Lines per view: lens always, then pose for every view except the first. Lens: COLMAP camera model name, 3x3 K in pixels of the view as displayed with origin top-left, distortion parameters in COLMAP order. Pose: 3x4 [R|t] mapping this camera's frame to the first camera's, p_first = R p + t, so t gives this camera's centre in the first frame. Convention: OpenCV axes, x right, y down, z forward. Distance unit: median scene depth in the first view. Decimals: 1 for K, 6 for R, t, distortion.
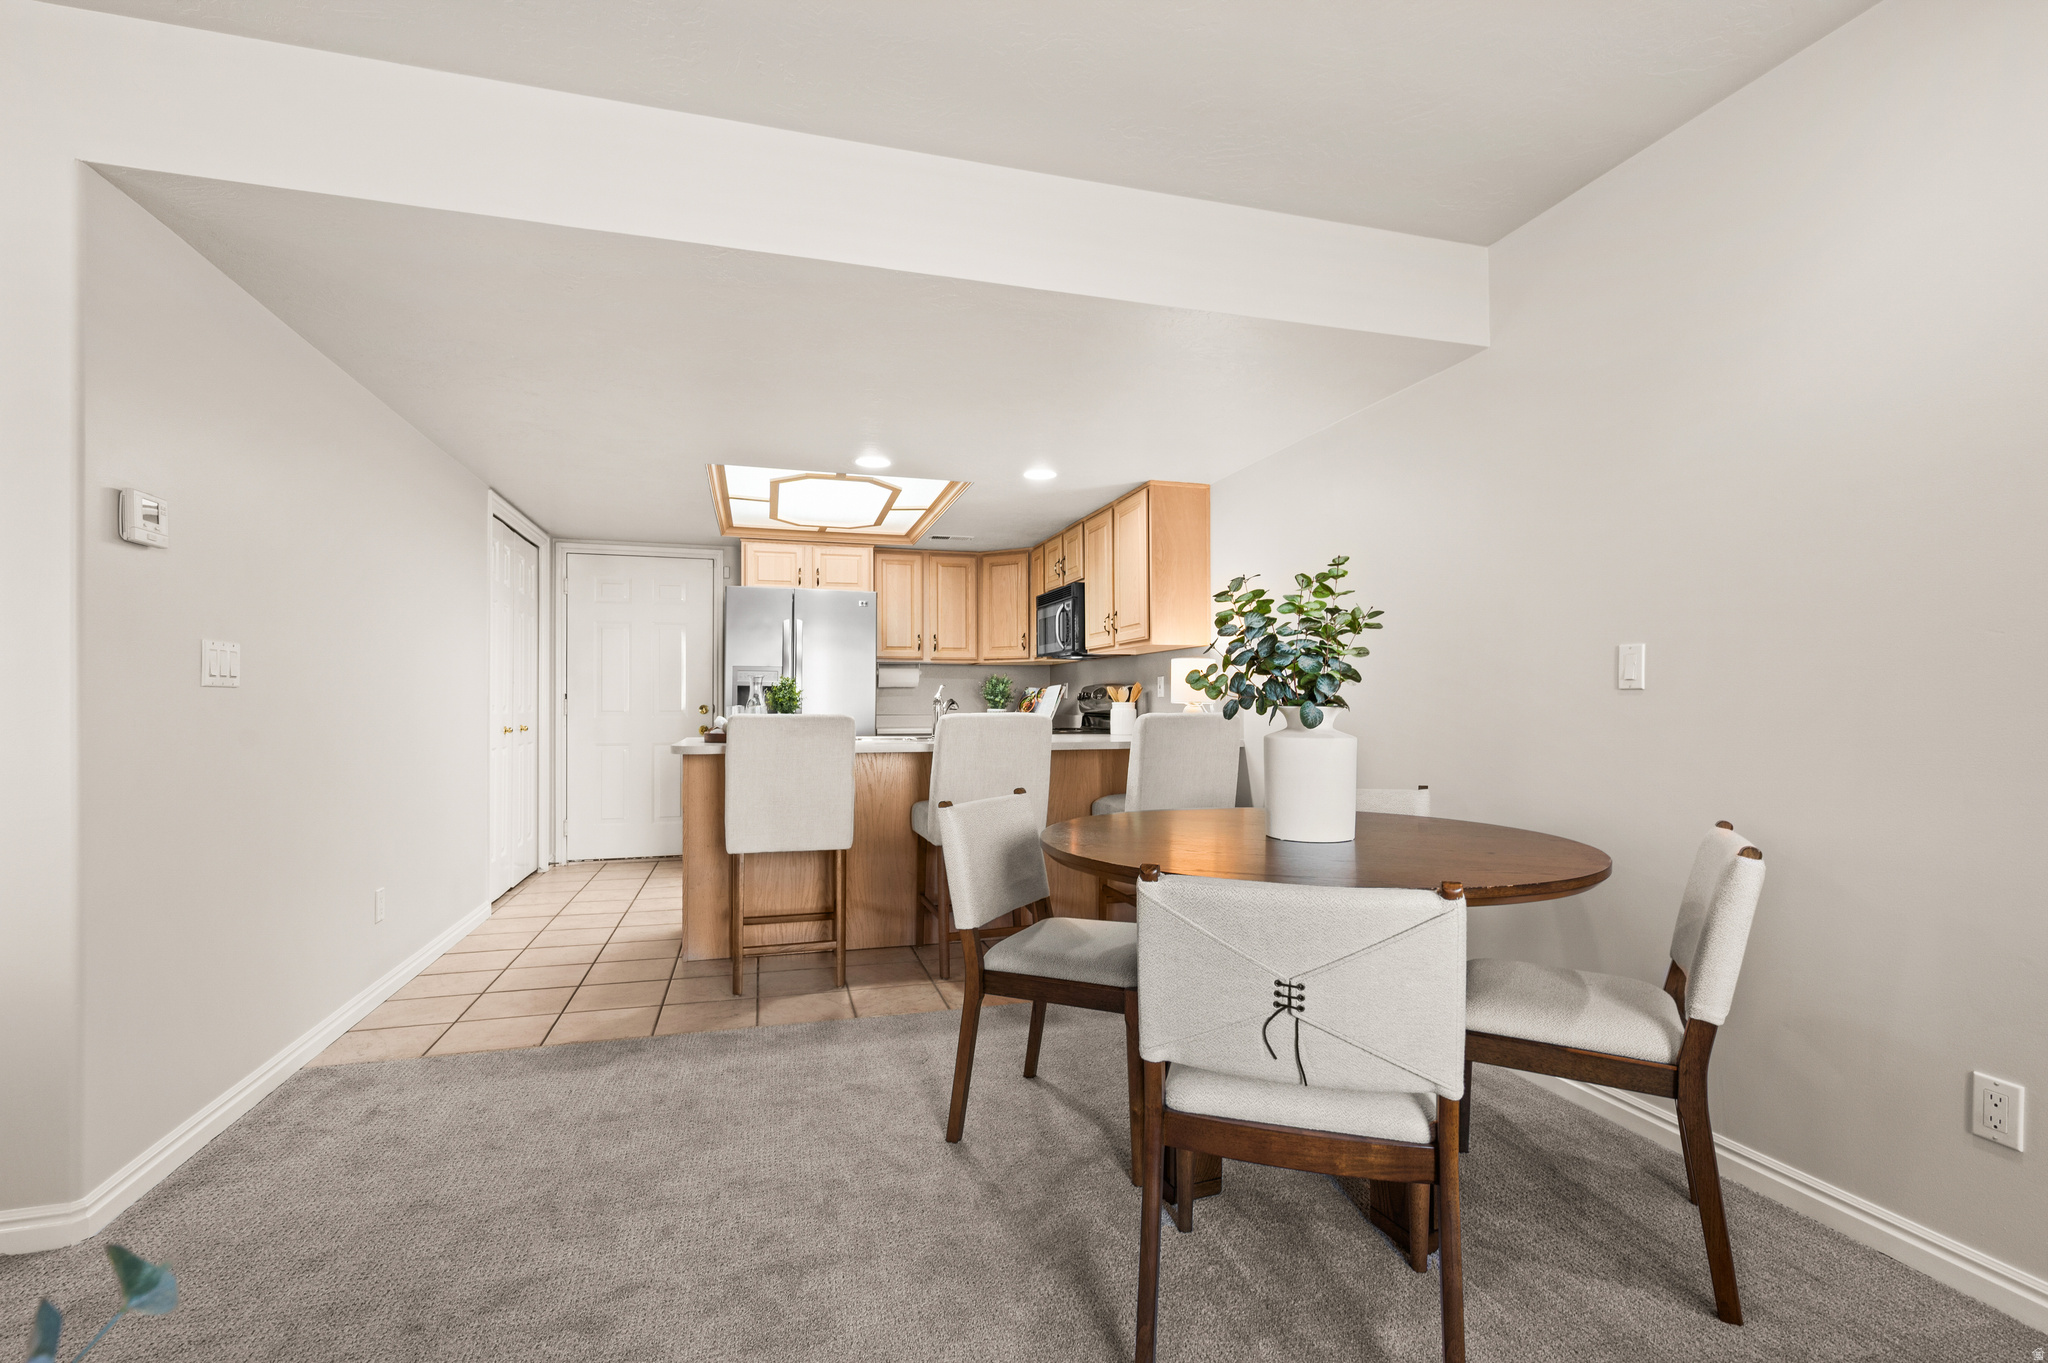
lens RADIAL K [[916.7, 0, 1017.5], [0, 916.7, 700.8], [0, 0, 1]] dist [0.026229, -0.000397]
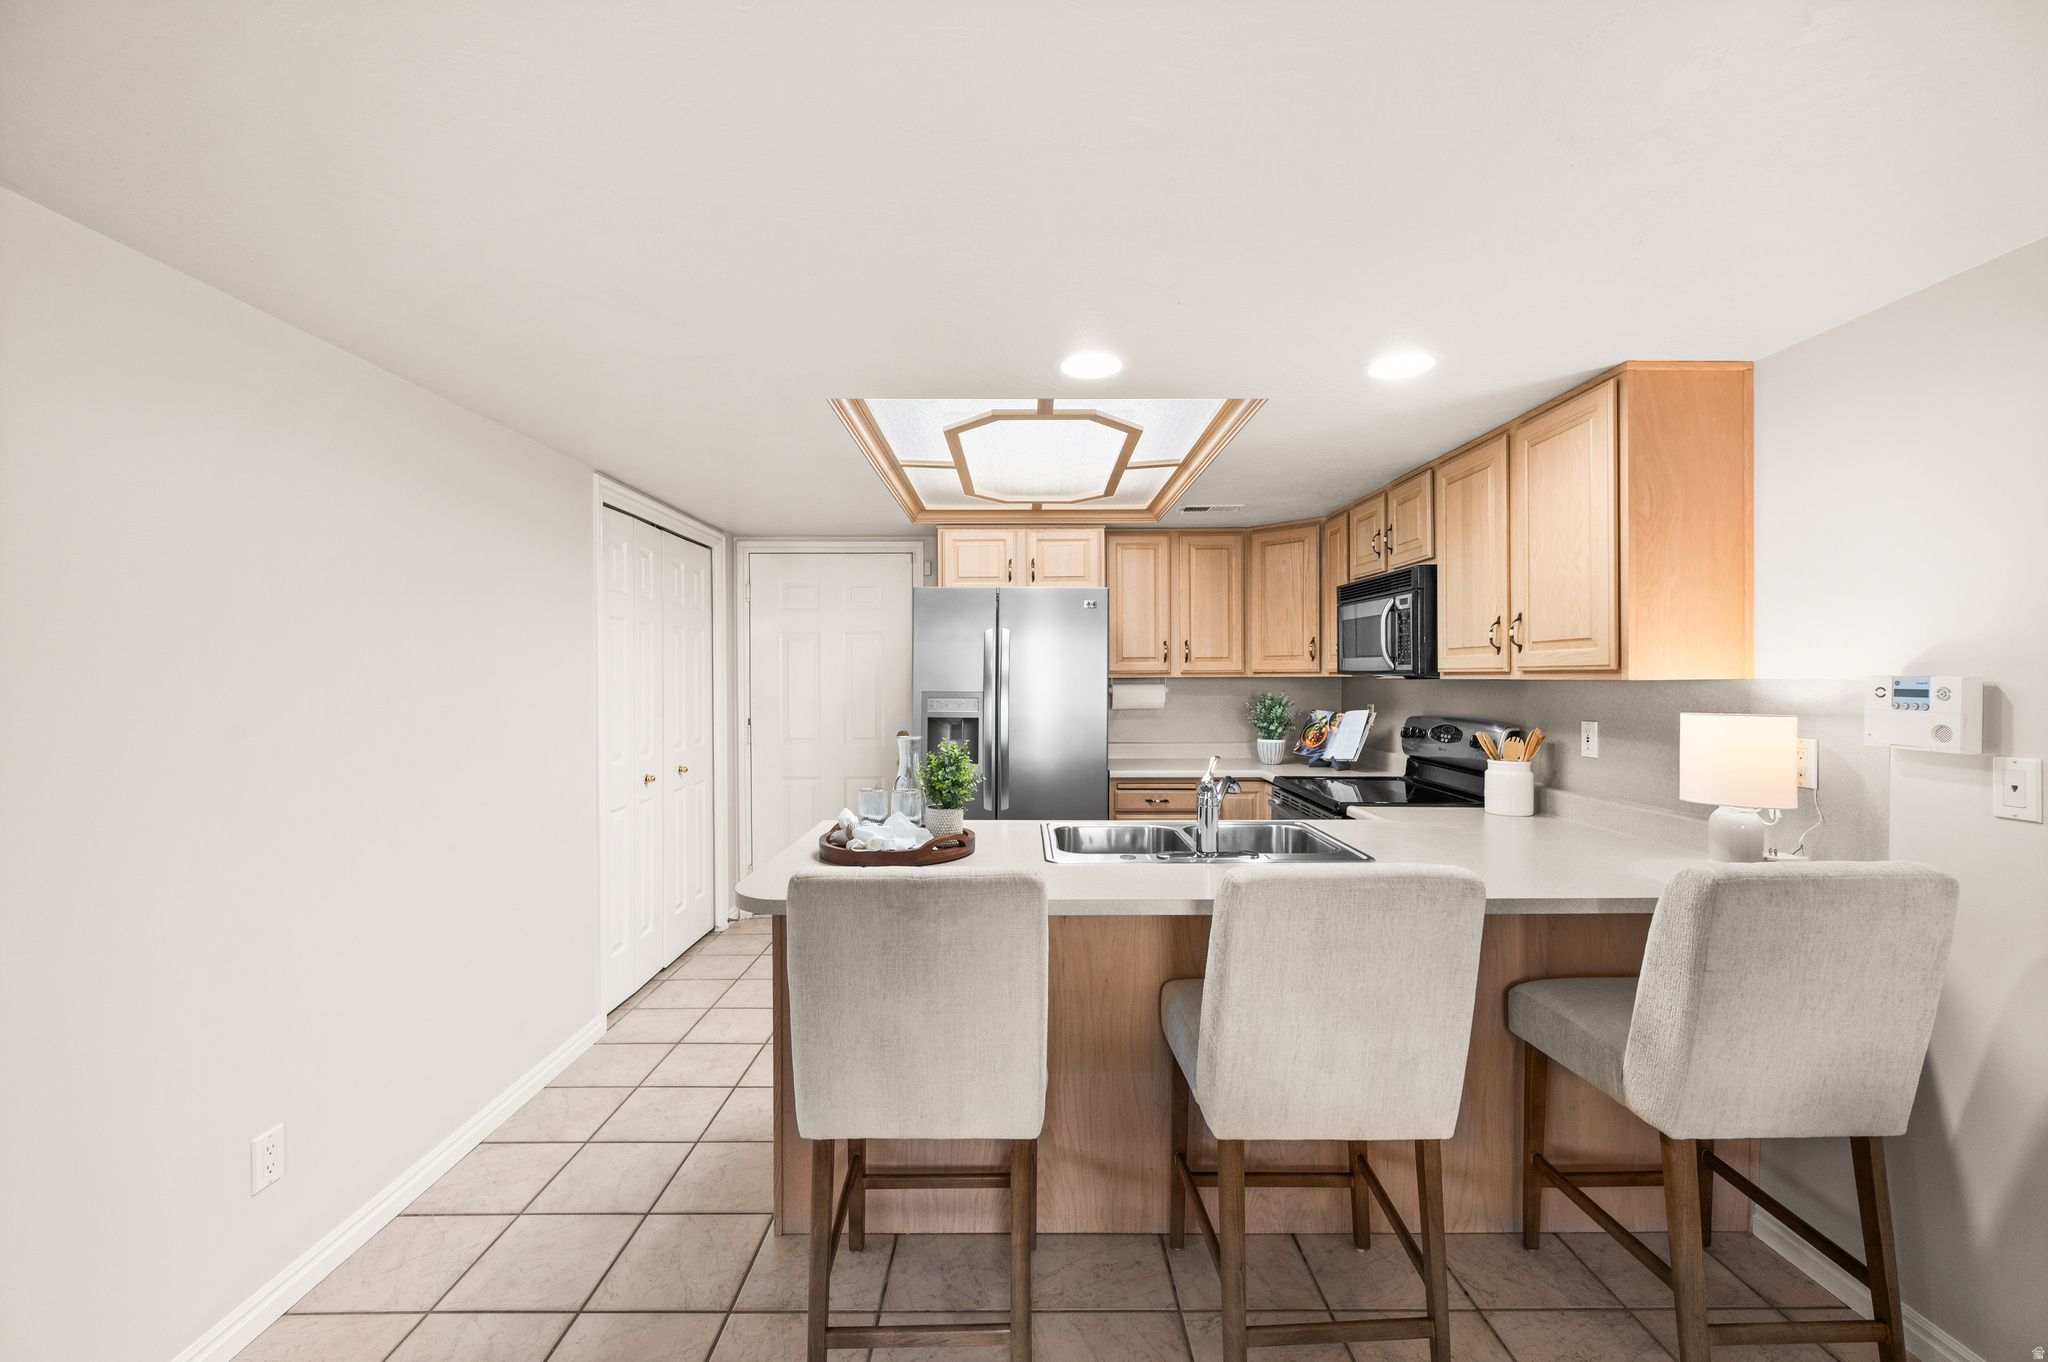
lens RADIAL K [[823.6, 0, 1021.0], [0, 823.6, 687.2], [0, 0, 1]] dist [0.002360, -0.000848]
pose [[0.963550, 0.000939, -0.267528, -0.044417], [0.003125, 0.999886, 0.014765, -0.049346], [0.267511, -0.015062, 0.963437, 0.347192]]
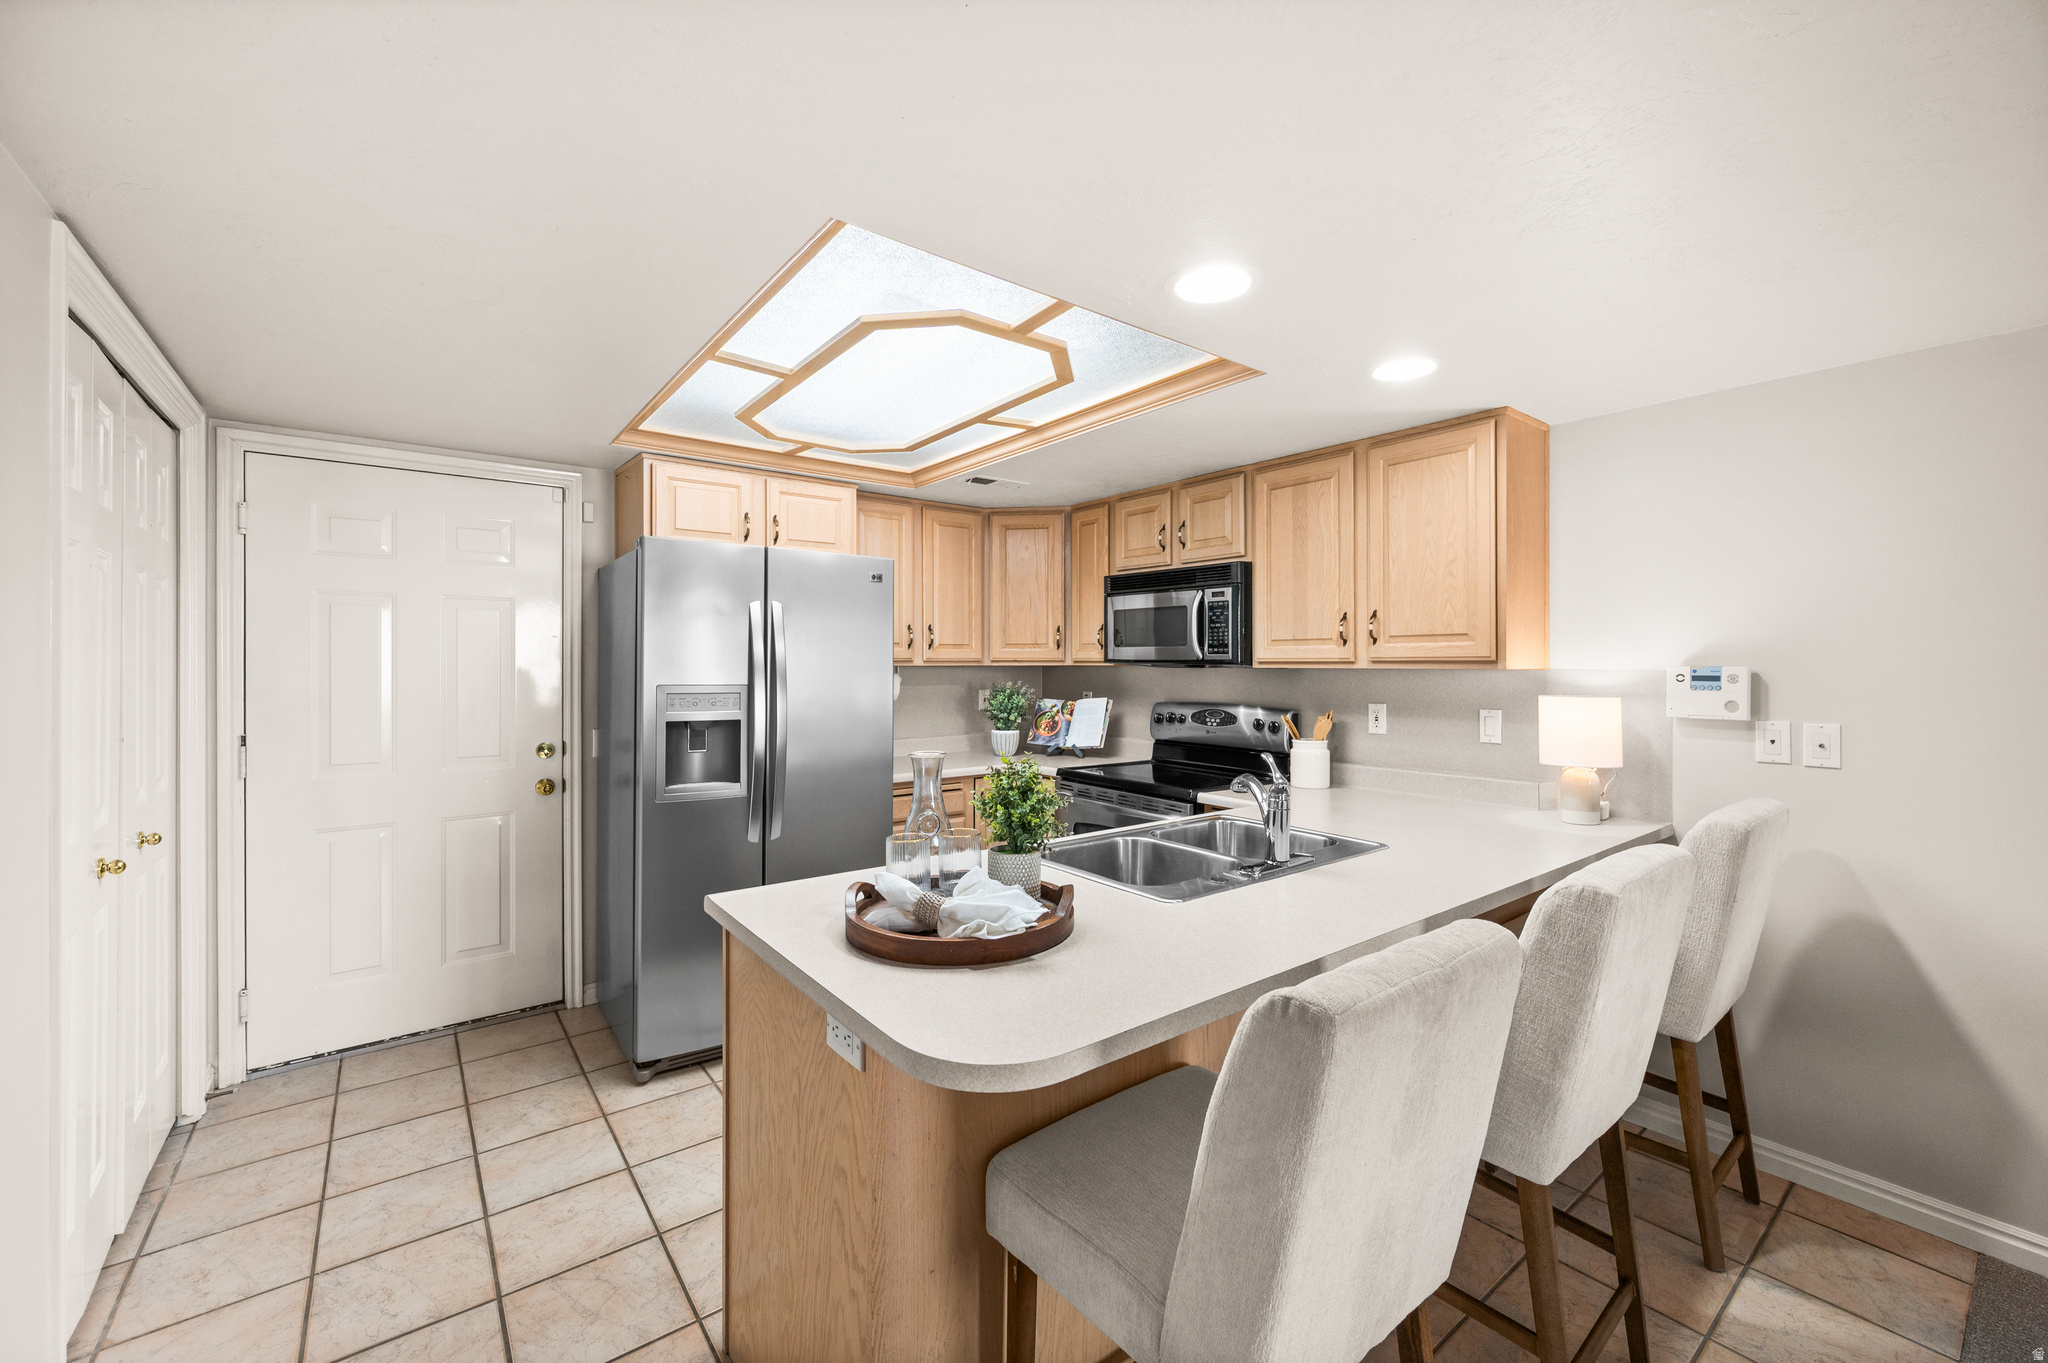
lens RADIAL K [[823.6, 0, 1035.6], [0, 823.6, 666.4], [0, 0, 1]] dist [0.002360, -0.000848]
pose [[0.926844, -0.000630, 0.375447, -0.274001], [-0.001198, 0.999989, 0.004636, -0.049424], [-0.375445, -0.004747, 0.926832, 0.451743]]
